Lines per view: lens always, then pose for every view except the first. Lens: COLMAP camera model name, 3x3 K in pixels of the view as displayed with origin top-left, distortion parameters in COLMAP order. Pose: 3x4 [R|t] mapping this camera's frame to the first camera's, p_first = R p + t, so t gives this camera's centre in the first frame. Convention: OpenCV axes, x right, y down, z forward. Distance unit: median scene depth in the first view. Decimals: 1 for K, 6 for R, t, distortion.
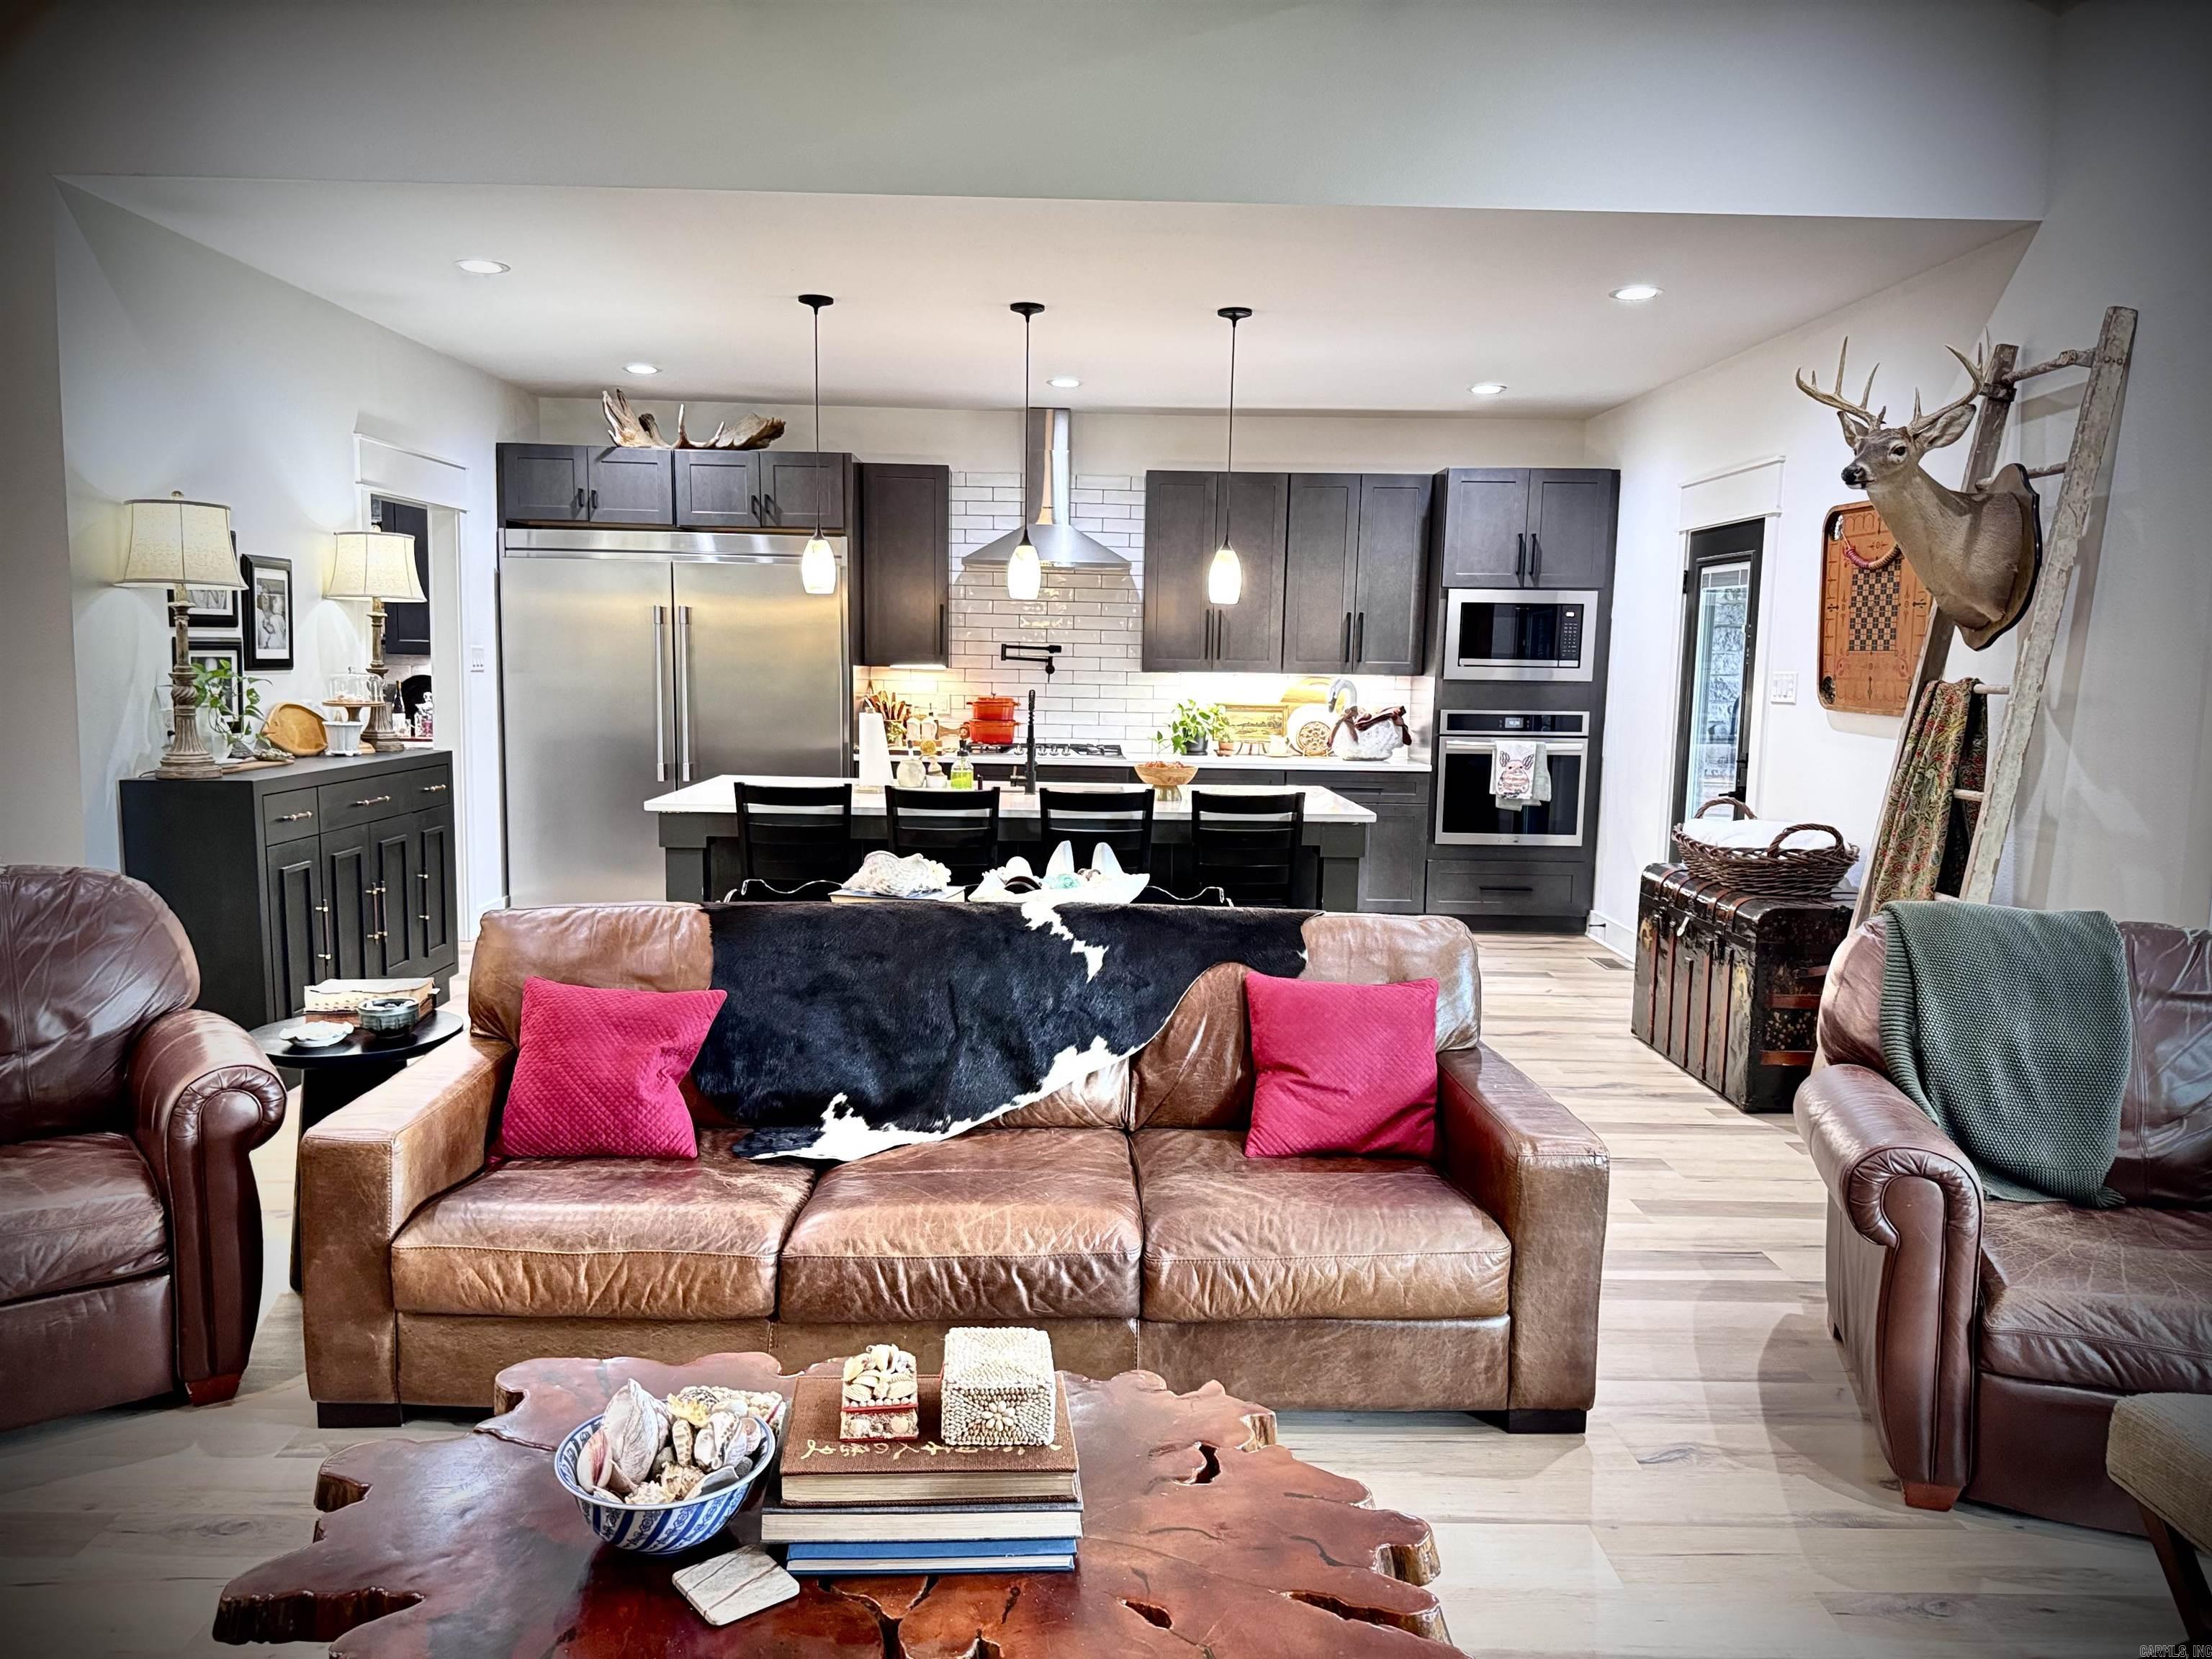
lens RADIAL K [[1528.7, 0, 1090.2], [0, 1528.7, 834.3], [0, 0, 1]] dist [0.067709, -0.007204]
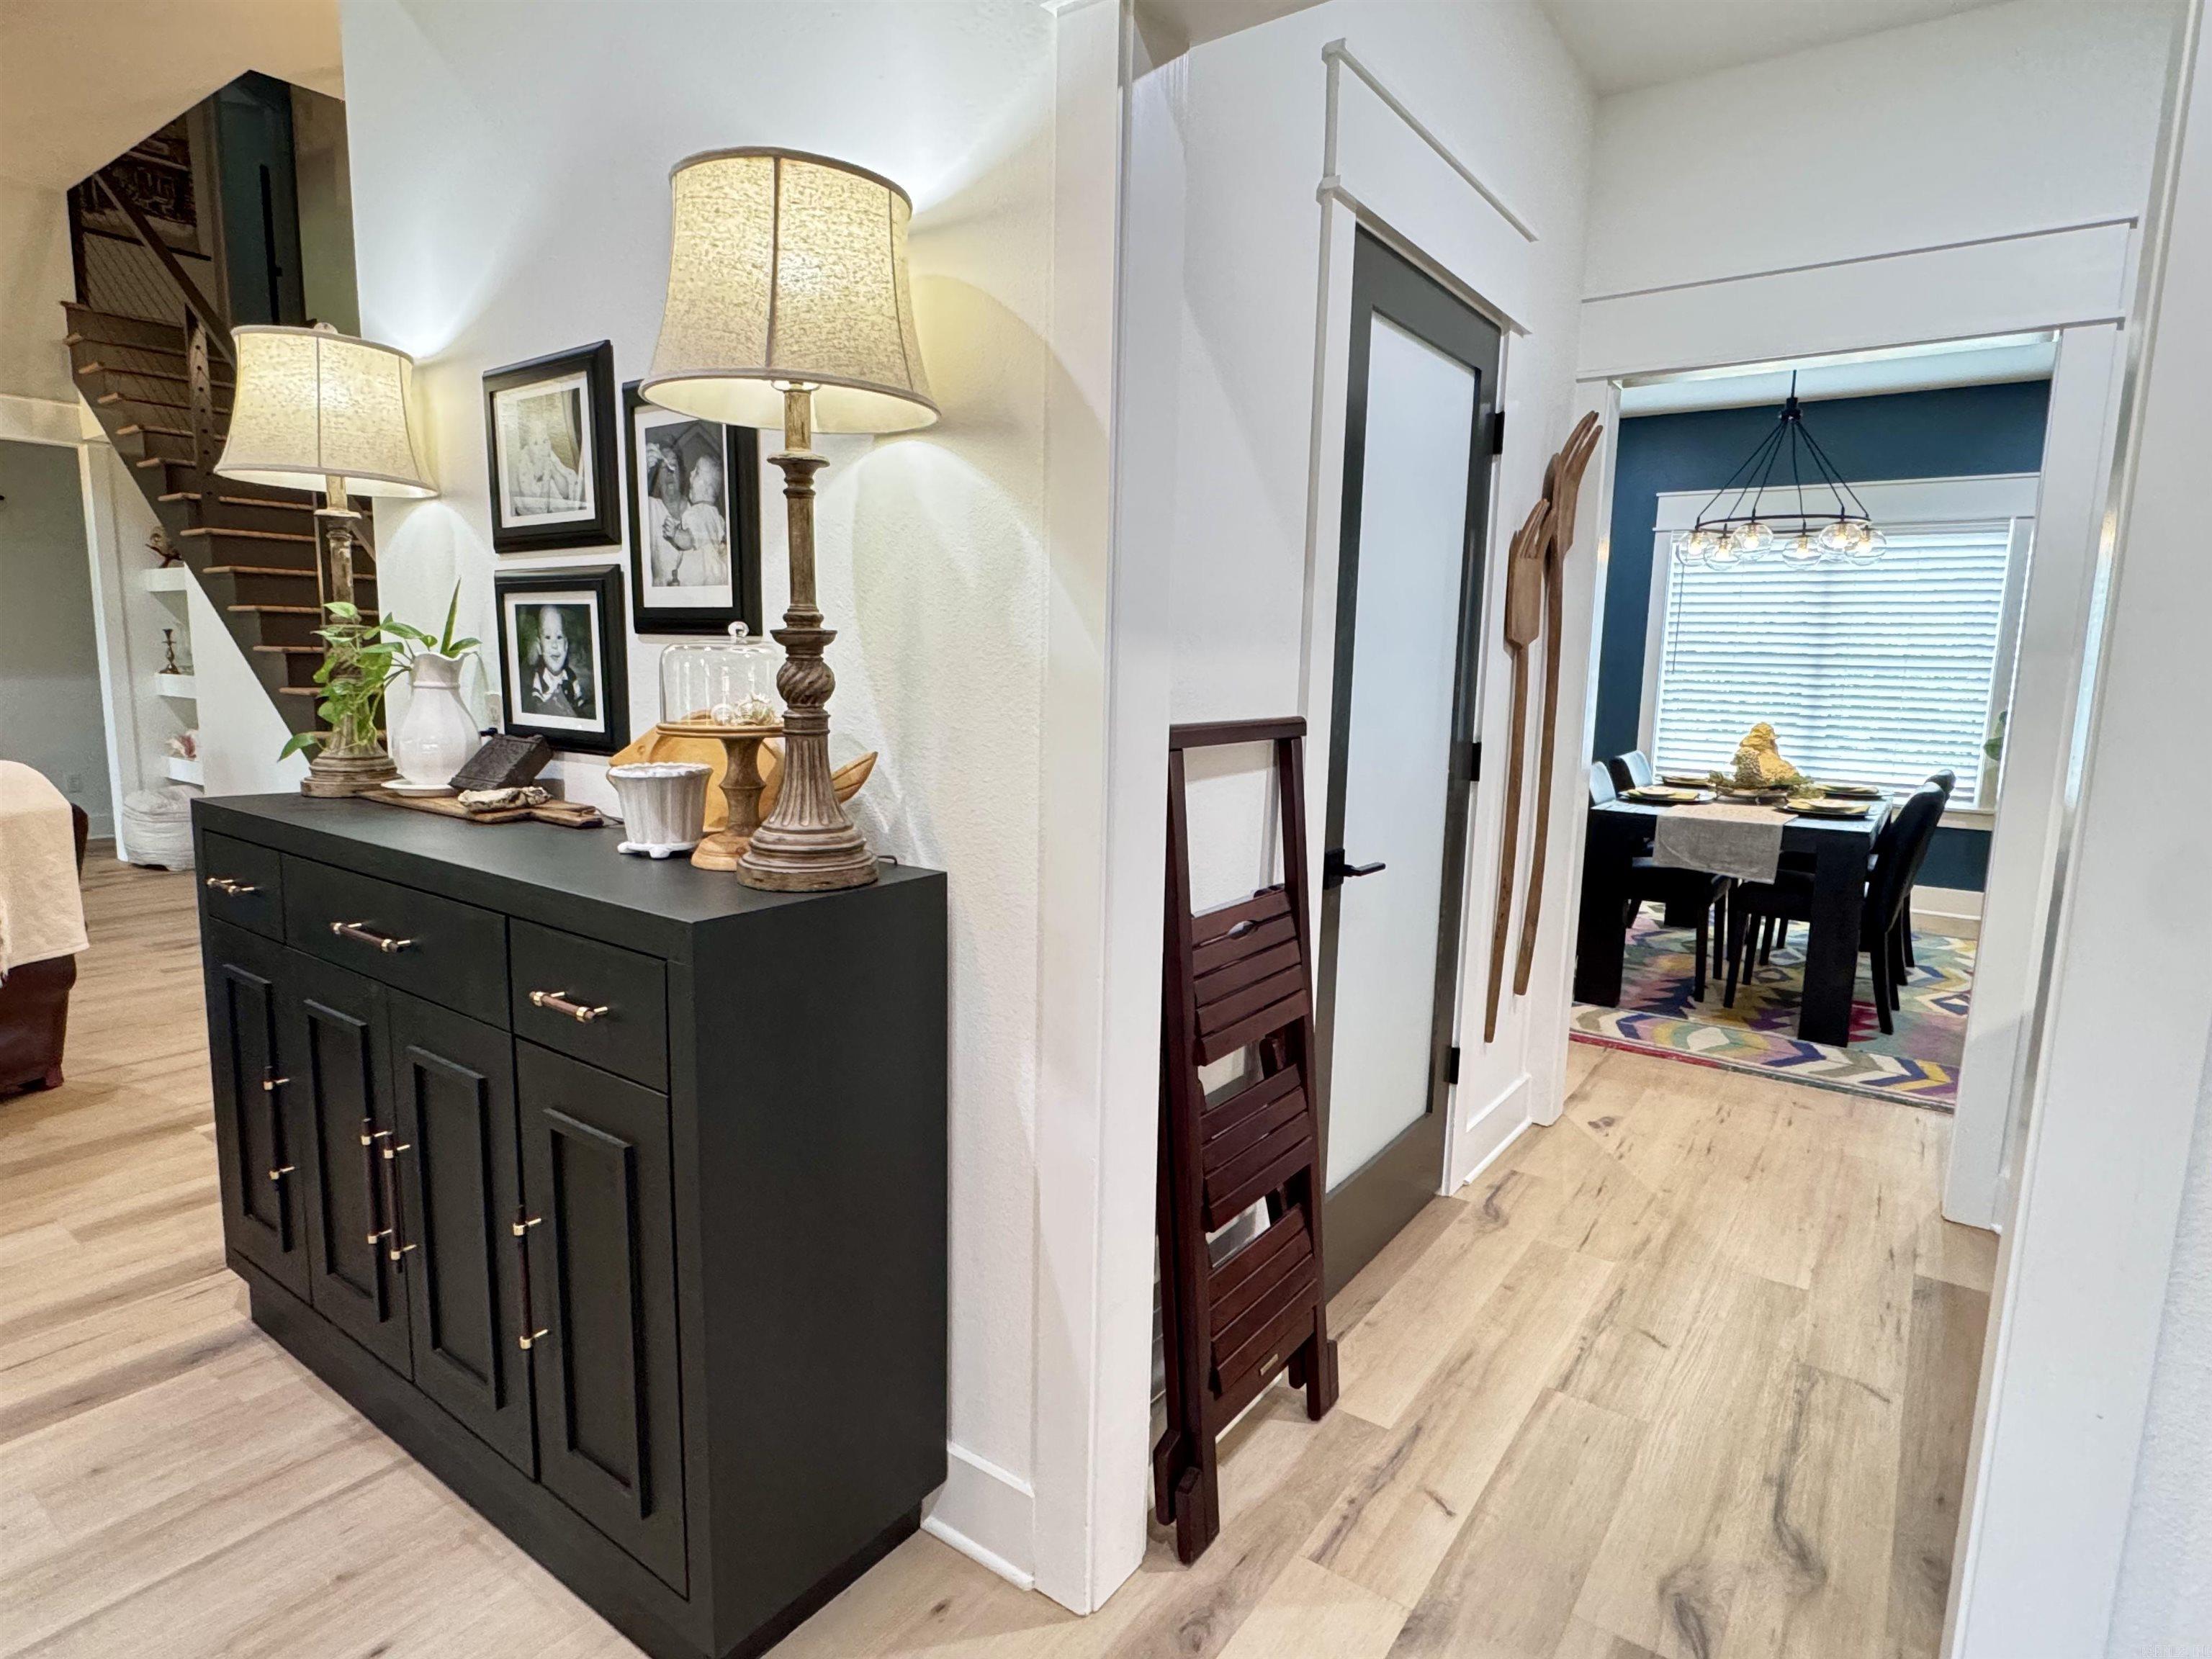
lens RADIAL K [[1197.0, 0, 1092.7], [0, 1197.0, 831.6], [0, 0, 1]] dist [-0.005814, 0.000058]
pose [[-0.598664, 0.087091, -0.796252, -0.223258], [-0.126029, 0.971448, 0.201009, -0.094205], [0.791024, 0.220688, -0.570595, 0.914542]]
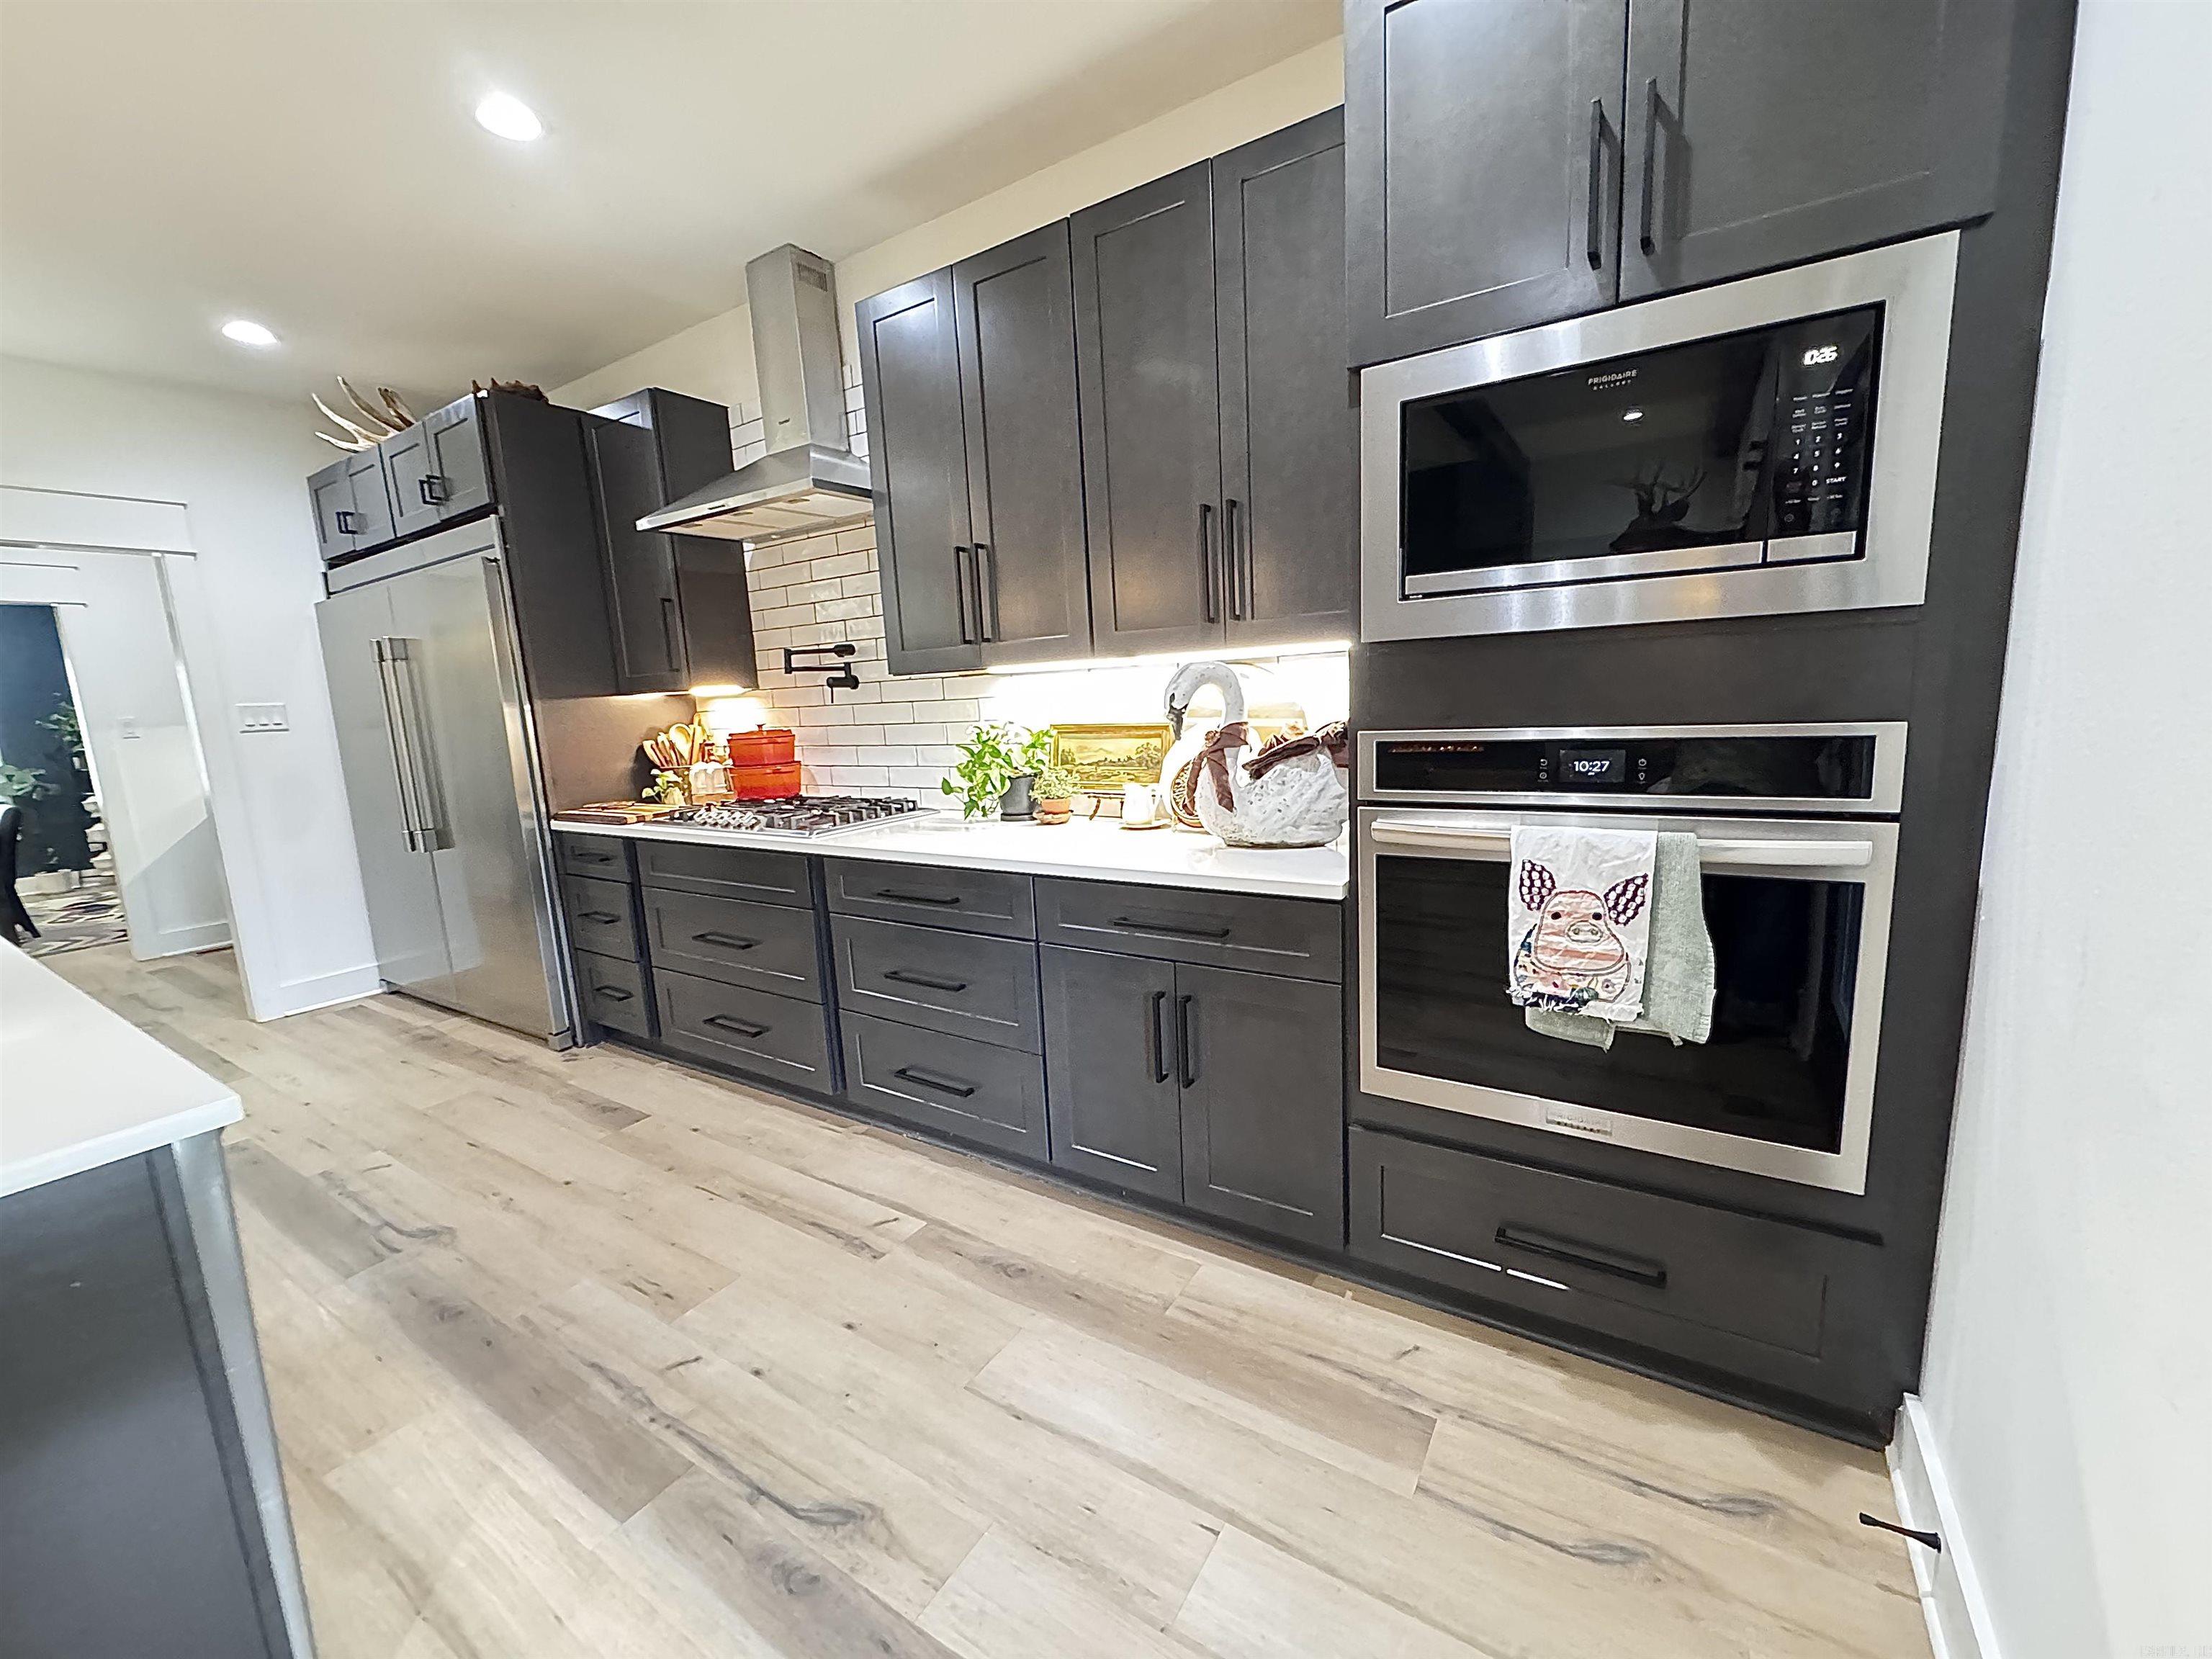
lens RADIAL K [[884.3, 0, 1107.0], [0, 884.3, 827.1], [0, 0, 1]] dist [-0.004030, 0.000806]
pose [[0.833815, 0.024825, -0.551485, 0.292292], [0.002303, 0.998823, 0.048444, -0.068750], [0.552039, -0.041663, 0.832777, 0.795588]]
